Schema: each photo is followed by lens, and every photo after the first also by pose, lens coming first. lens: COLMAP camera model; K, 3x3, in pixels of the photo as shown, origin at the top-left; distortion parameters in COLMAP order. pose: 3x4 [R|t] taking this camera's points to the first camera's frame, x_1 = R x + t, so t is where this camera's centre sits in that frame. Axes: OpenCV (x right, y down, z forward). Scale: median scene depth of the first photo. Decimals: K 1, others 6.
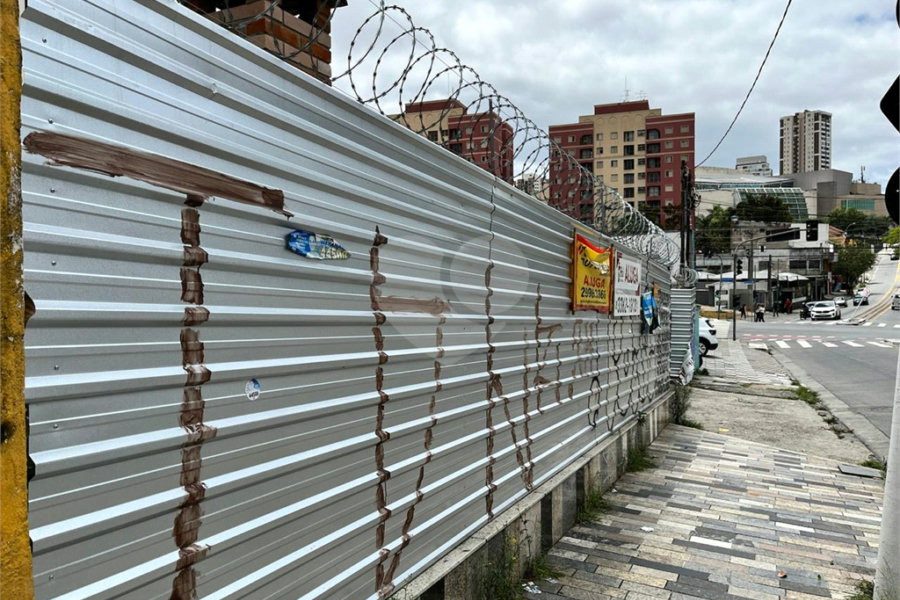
lens RADIAL K [[689.3, 0, 448.9], [0, 689.3, 303.1], [0, 0, 1]] dist [0.066707, -0.071452]
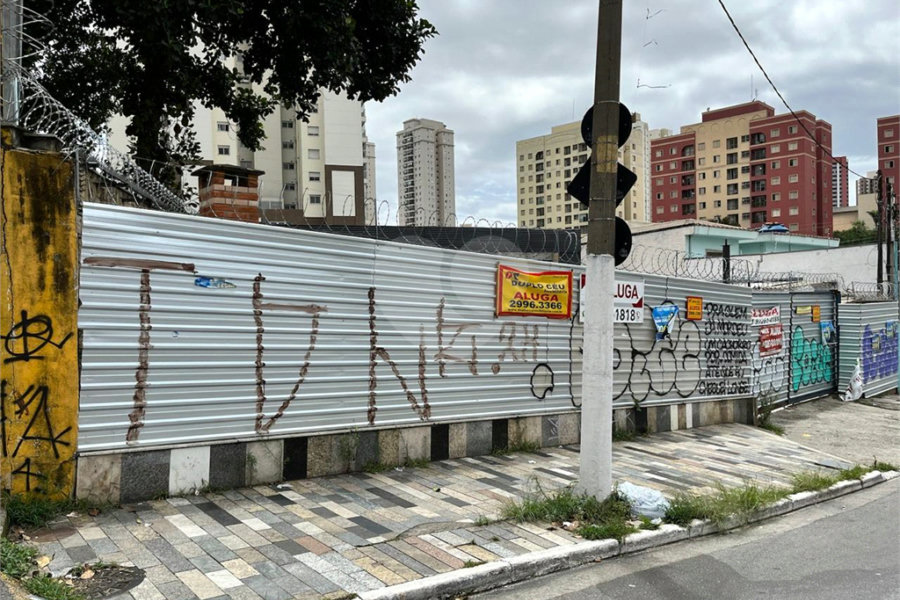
lens RADIAL K [[689.3, 0, 459.3], [0, 689.3, 300.2], [0, 0, 1]] dist [0.066707, -0.071452]
pose [[0.908555, 0.002030, -0.417760, 0.928116], [-0.012538, 0.999670, -0.022410, 0.016318], [0.417576, 0.025599, 0.908281, -0.508753]]
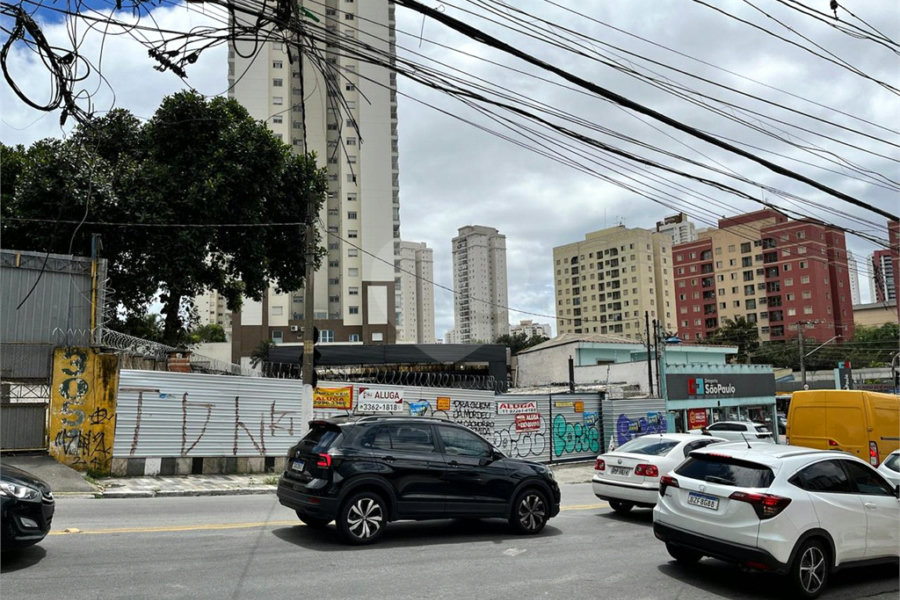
lens RADIAL K [[689.3, 0, 463.3], [0, 689.3, 298.7], [0, 0, 1]] dist [0.066707, -0.071452]
pose [[0.864382, -0.074080, -0.497349, 1.244192], [-0.007934, 0.986956, -0.160796, 0.018058], [0.502773, 0.142935, 0.852519, -0.706431]]
